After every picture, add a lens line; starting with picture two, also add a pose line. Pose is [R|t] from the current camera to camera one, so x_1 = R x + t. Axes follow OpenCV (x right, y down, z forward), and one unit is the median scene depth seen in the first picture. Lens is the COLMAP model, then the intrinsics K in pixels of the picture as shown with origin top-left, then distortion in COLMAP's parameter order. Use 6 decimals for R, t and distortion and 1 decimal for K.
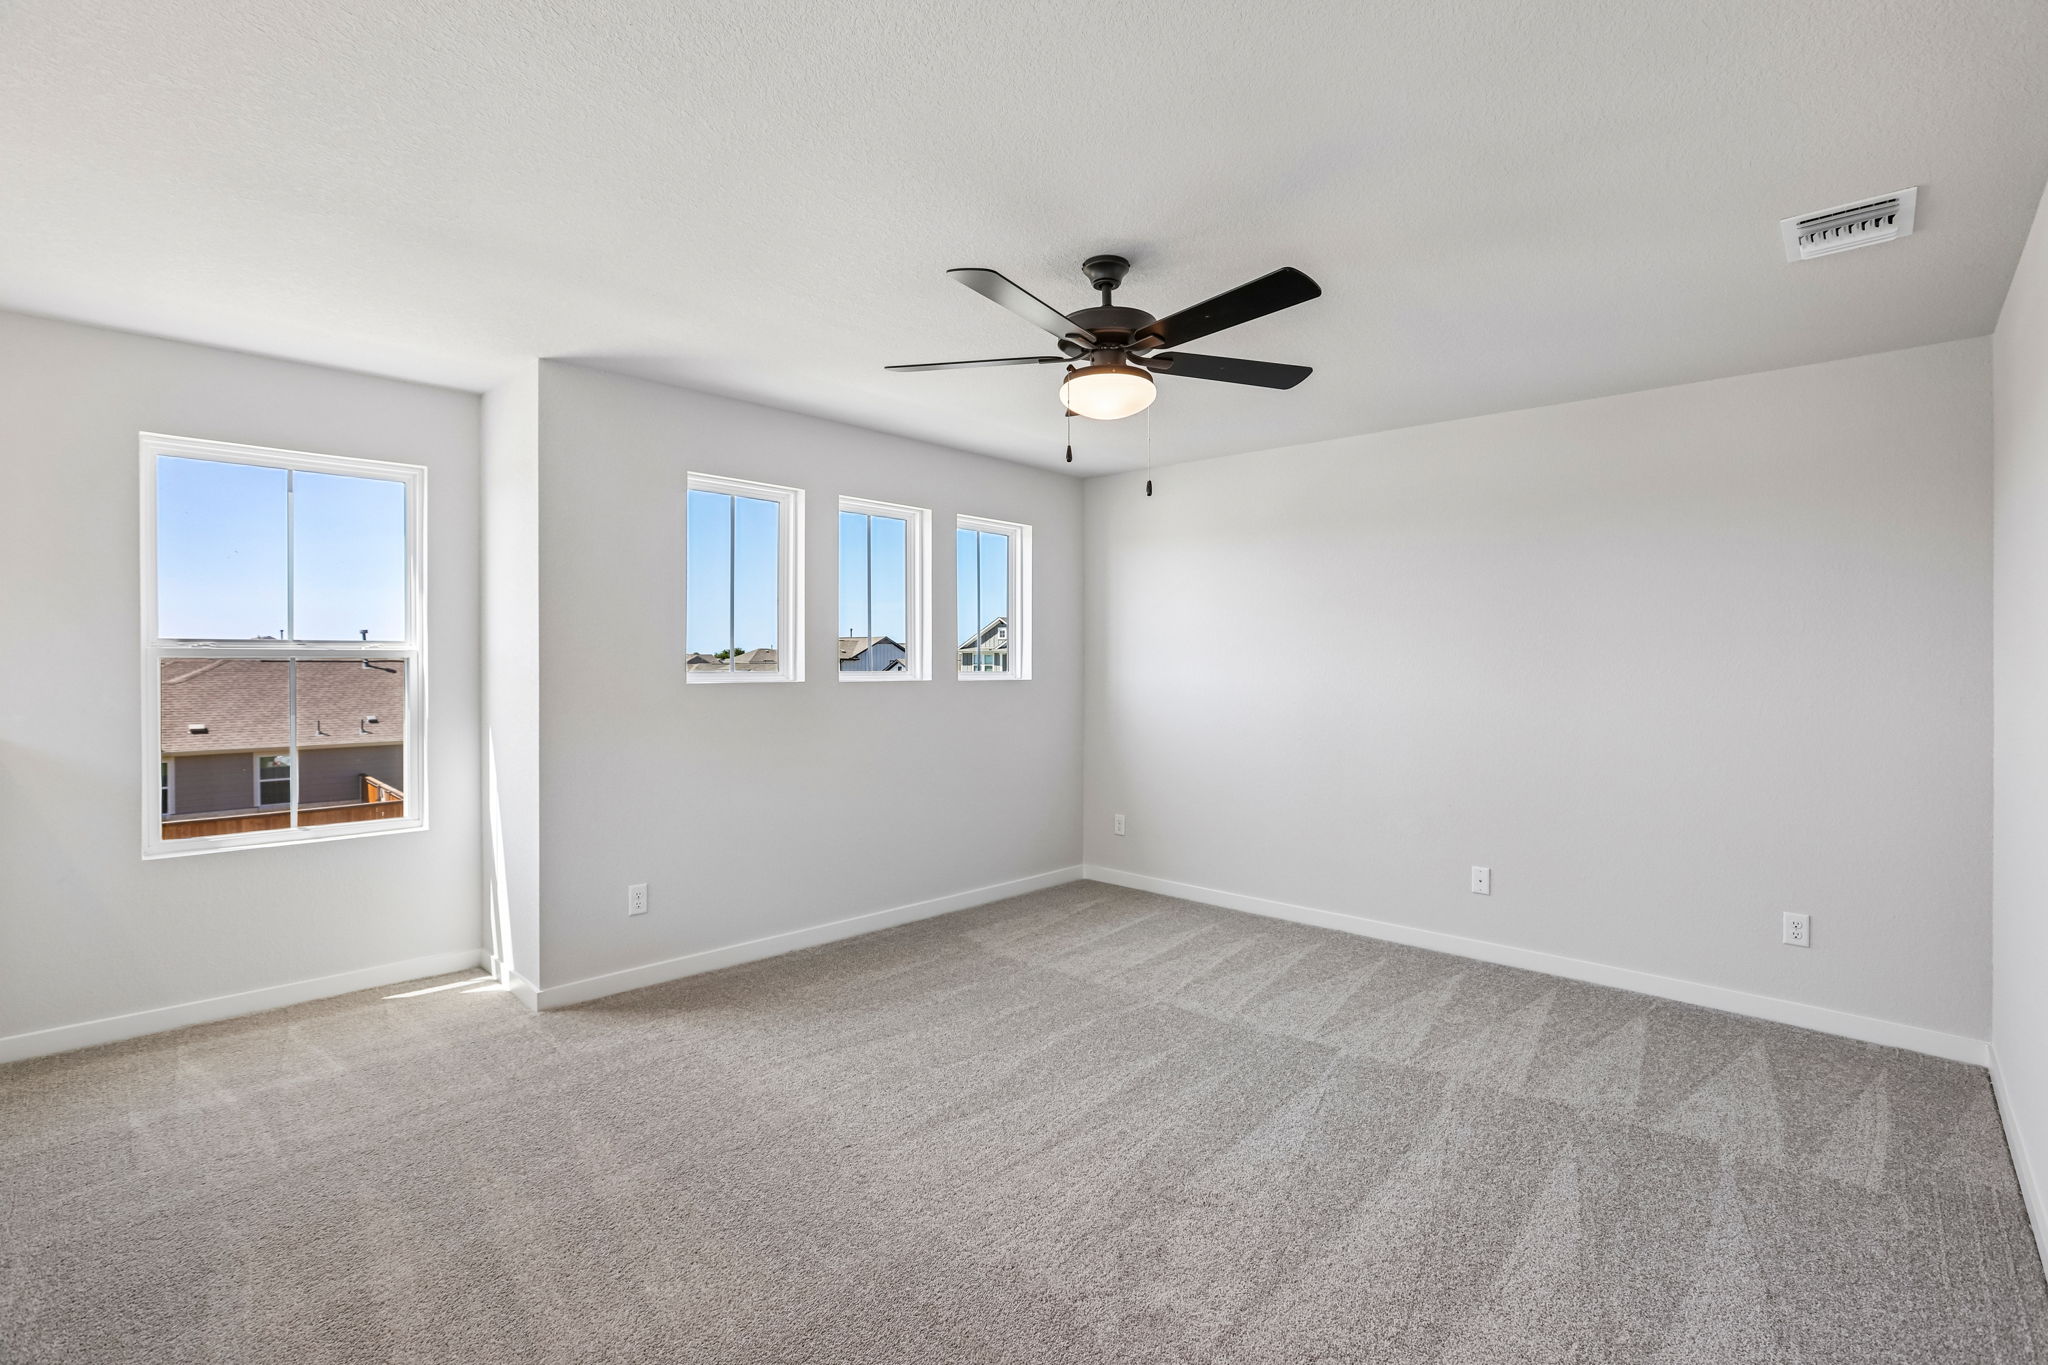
lens RADIAL K [[932.2, 0, 1030.5], [0, 932.2, 667.2], [0, 0, 1]] dist [-0.048062, 0.012739]
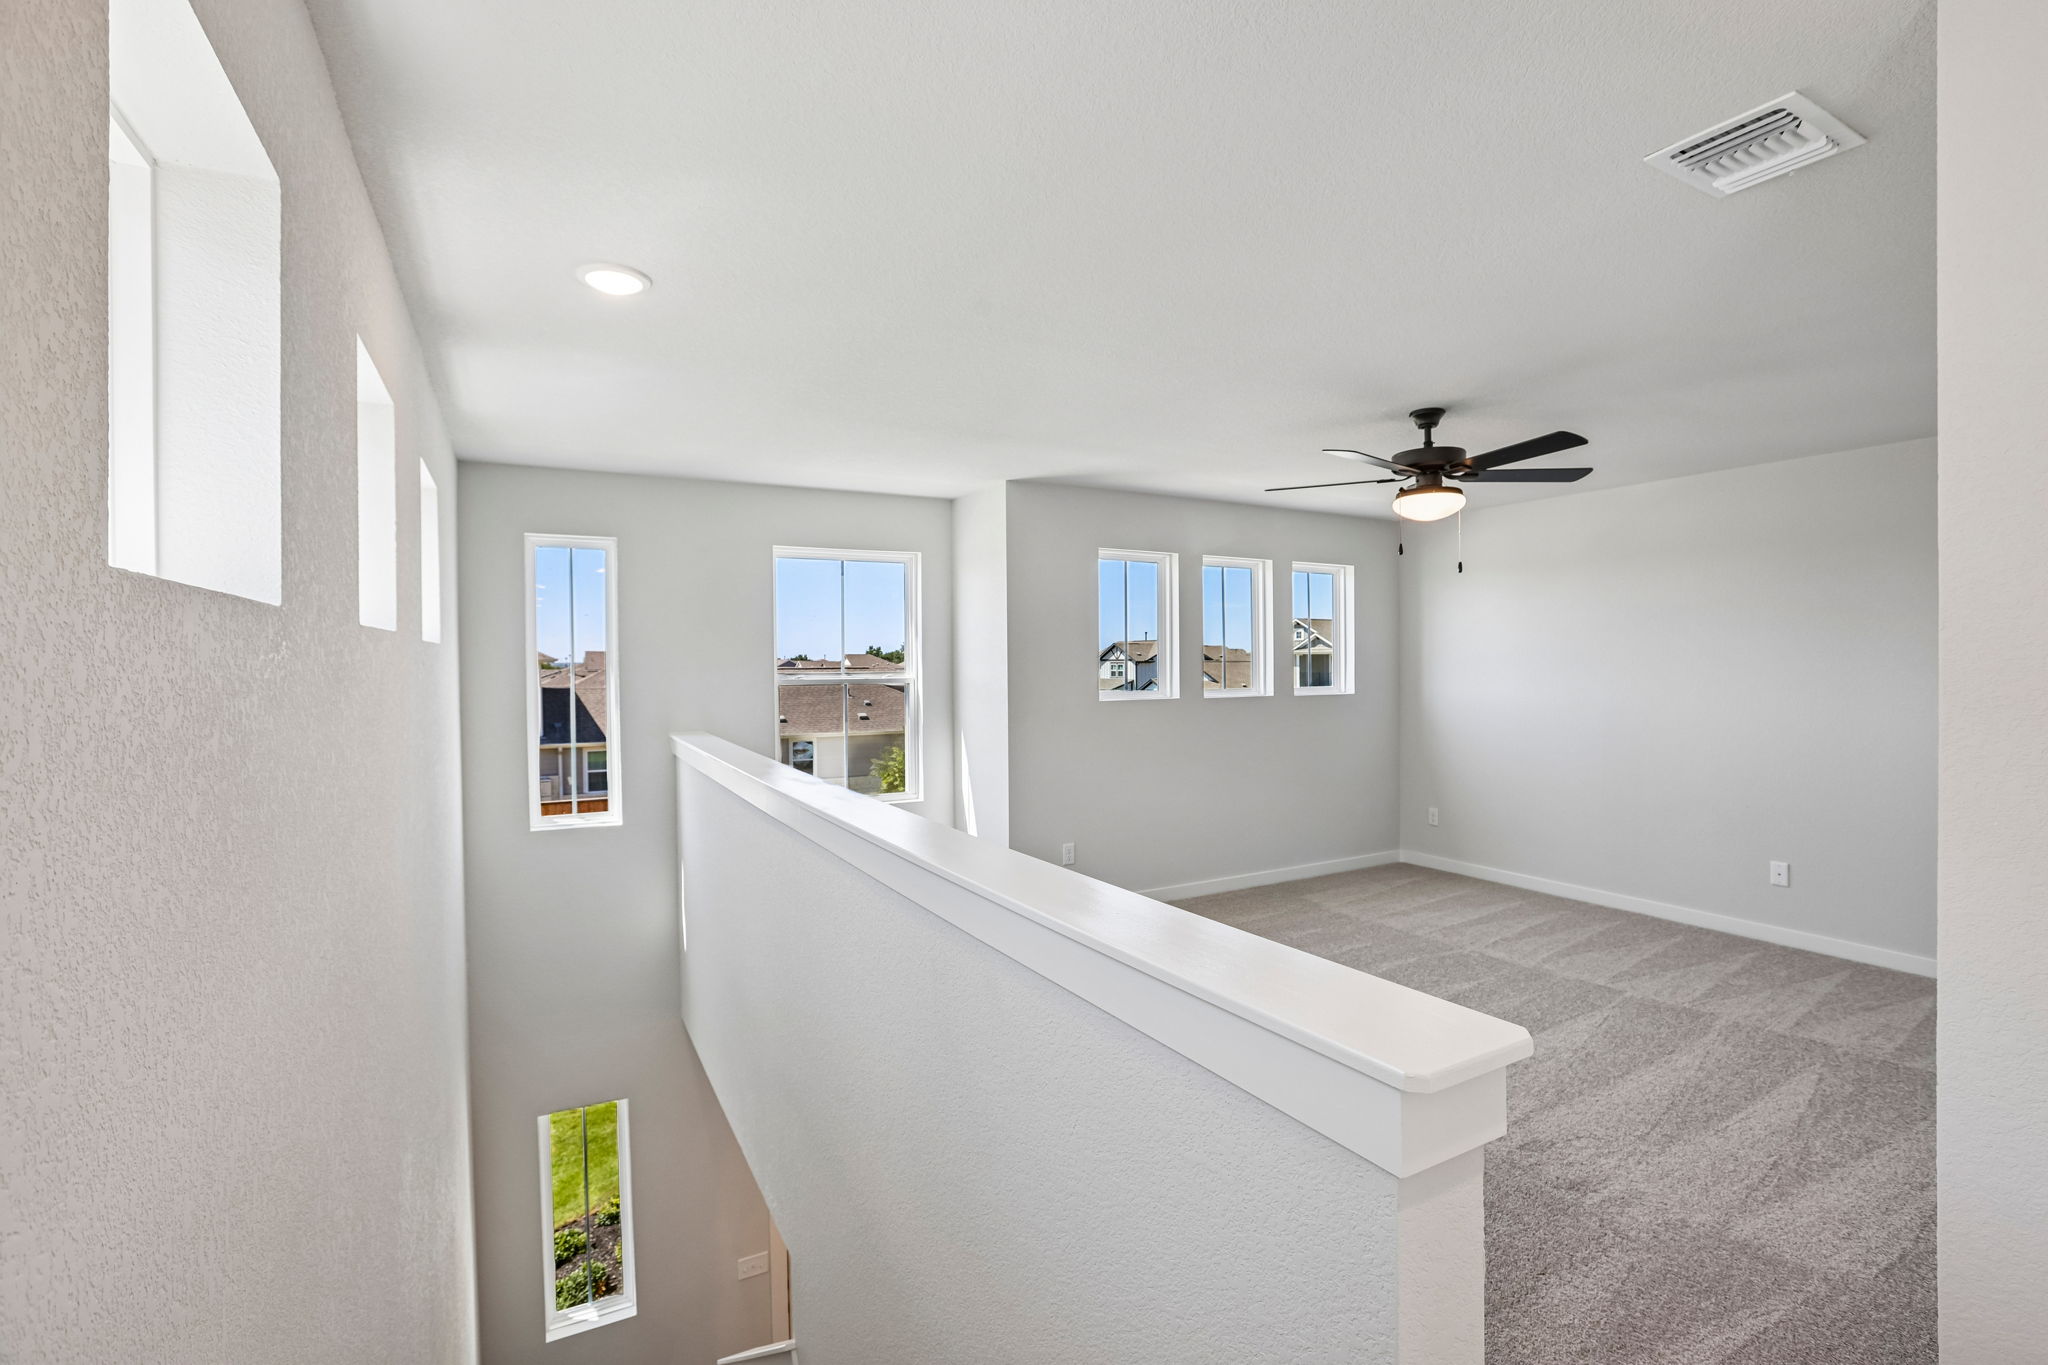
lens RADIAL K [[921.9, 0, 1018.0], [0, 921.9, 673.7], [0, 0, 1]] dist [-0.050262, 0.015156]
pose [[0.949202, -0.009514, -0.314524, -0.055575], [0.011878, 0.999914, 0.005601, -0.034285], [0.314444, -0.009053, 0.949233, -0.371616]]
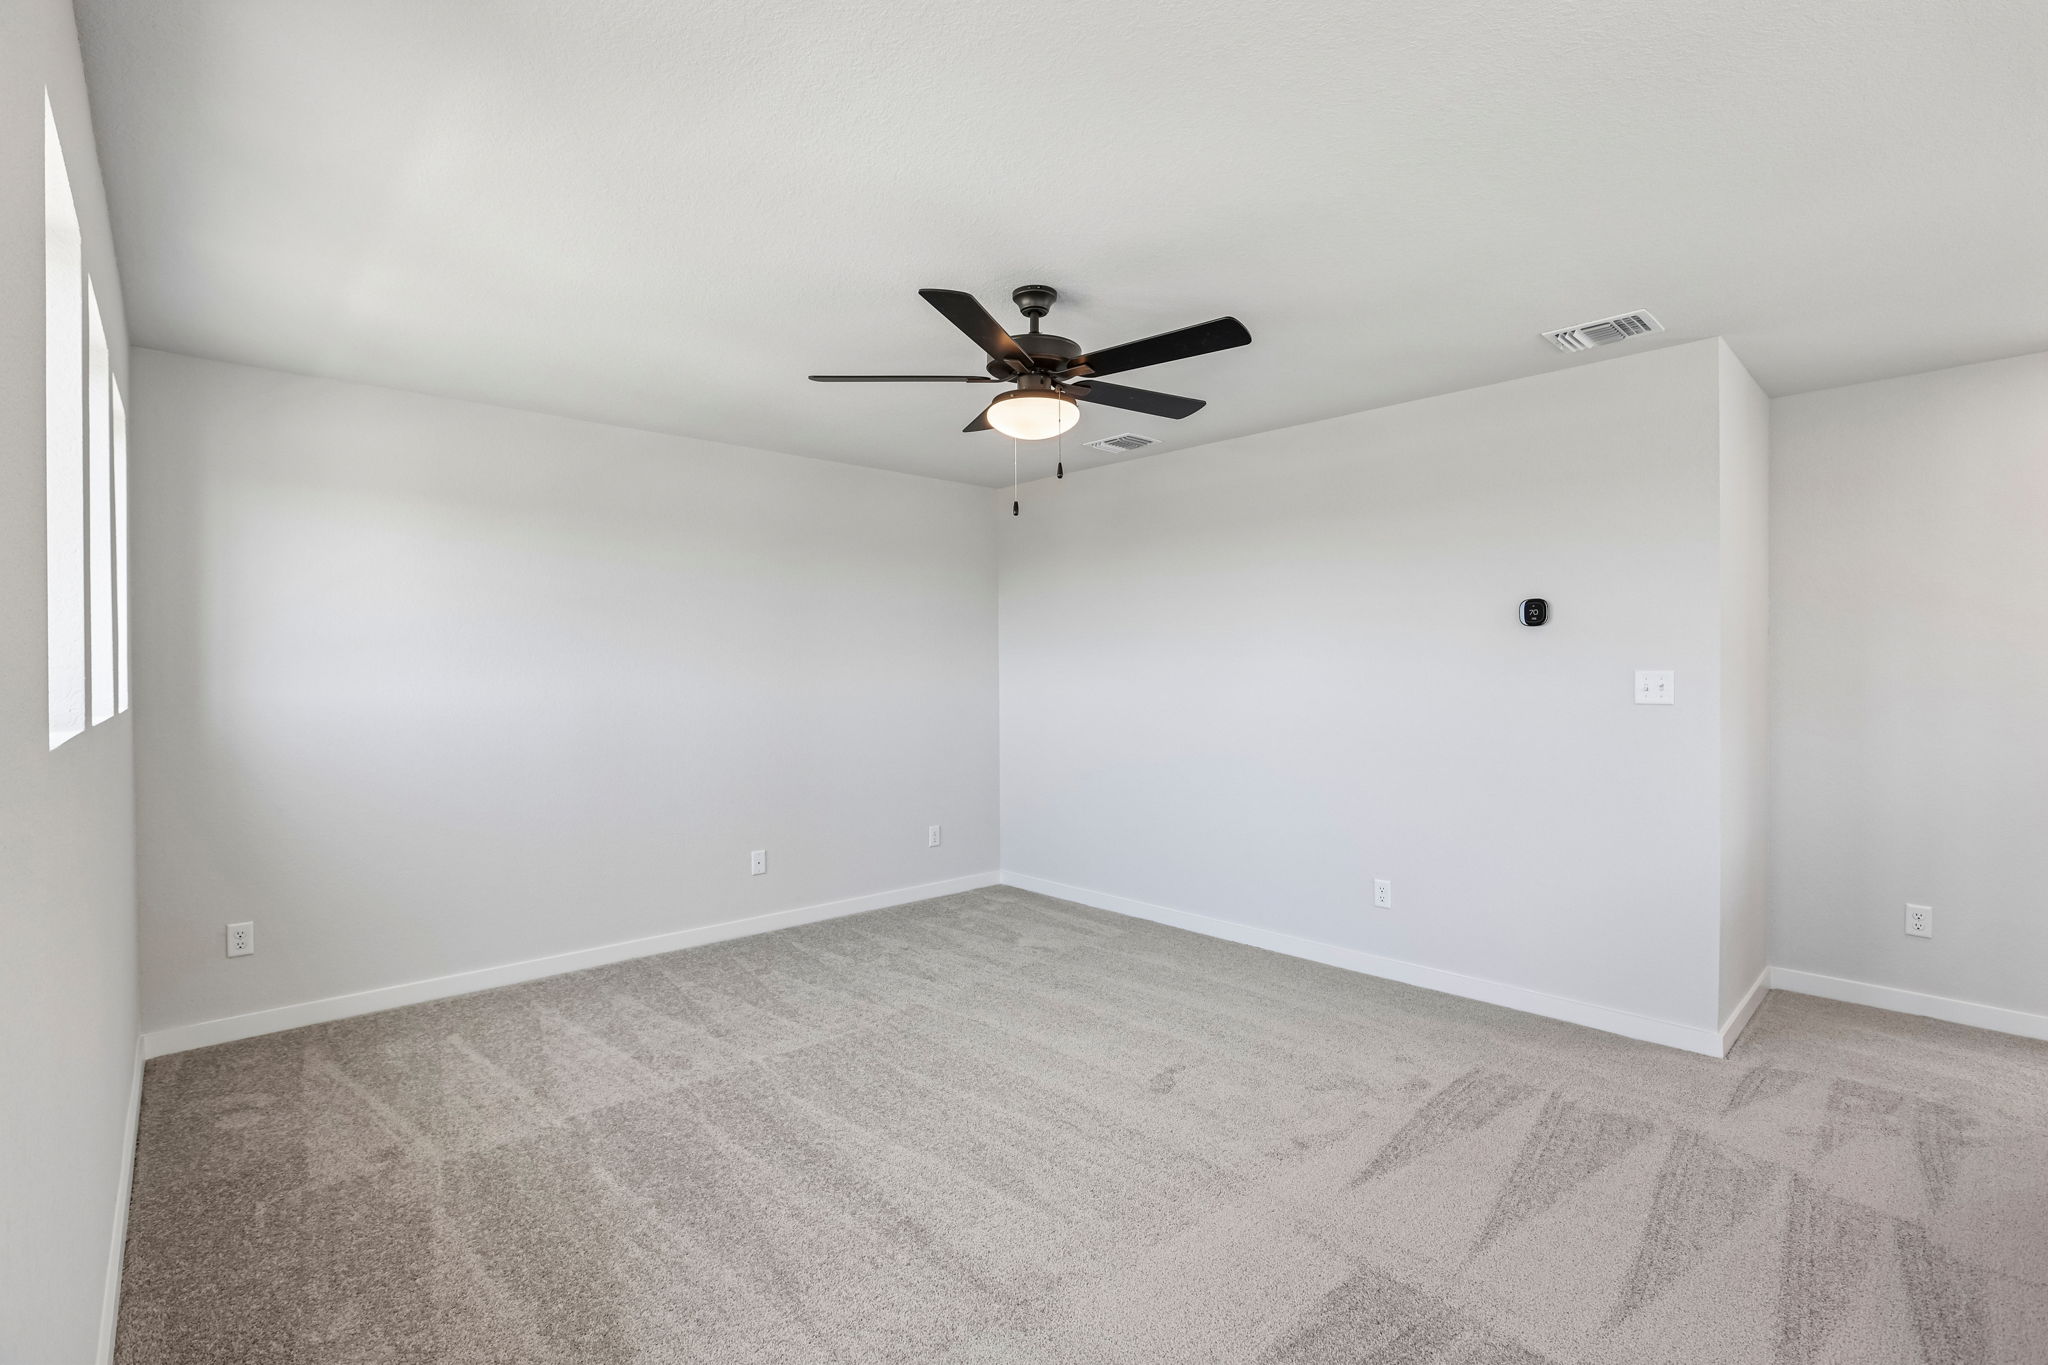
lens RADIAL K [[932.2, 0, 1030.5], [0, 932.2, 667.2], [0, 0, 1]] dist [-0.048062, 0.012739]
pose [[0.078442, -0.009103, 0.996877, -0.675693], [0.015468, 0.999849, 0.007913, -0.008964], [-0.996799, 0.014799, 0.078571, 0.652689]]
